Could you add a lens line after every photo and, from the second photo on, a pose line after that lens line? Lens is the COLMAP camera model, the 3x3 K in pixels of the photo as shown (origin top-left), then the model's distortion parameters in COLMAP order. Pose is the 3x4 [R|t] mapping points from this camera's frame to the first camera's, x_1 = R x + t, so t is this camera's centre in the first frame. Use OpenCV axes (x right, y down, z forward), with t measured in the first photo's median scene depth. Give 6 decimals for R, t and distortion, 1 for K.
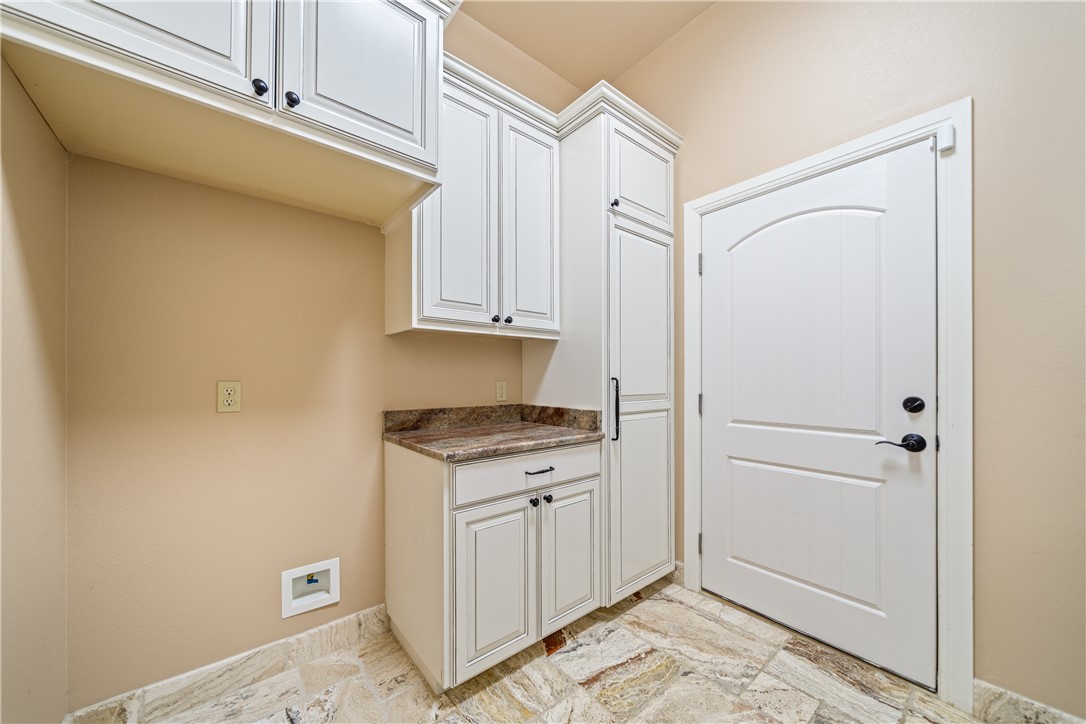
lens RADIAL K [[416.5, 0, 549.9], [0, 416.5, 372.8], [0, 0, 1]] dist [-0.000635, -0.000272]
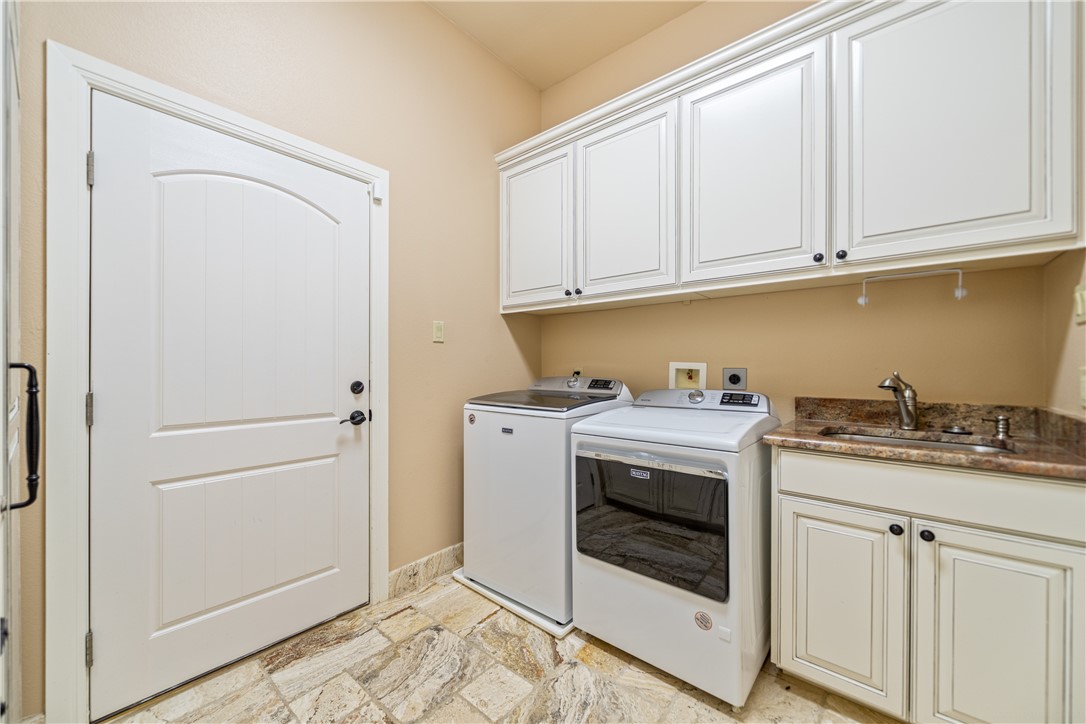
lens RADIAL K [[416.5, 0, 550.4], [0, 416.5, 364.2], [0, 0, 1]] dist [-0.000635, -0.000272]
pose [[-0.199999, 0.008664, 0.979758, -0.457003], [-0.009688, 0.999895, -0.010820, 0.013797], [-0.979748, -0.011656, -0.199894, 0.650834]]
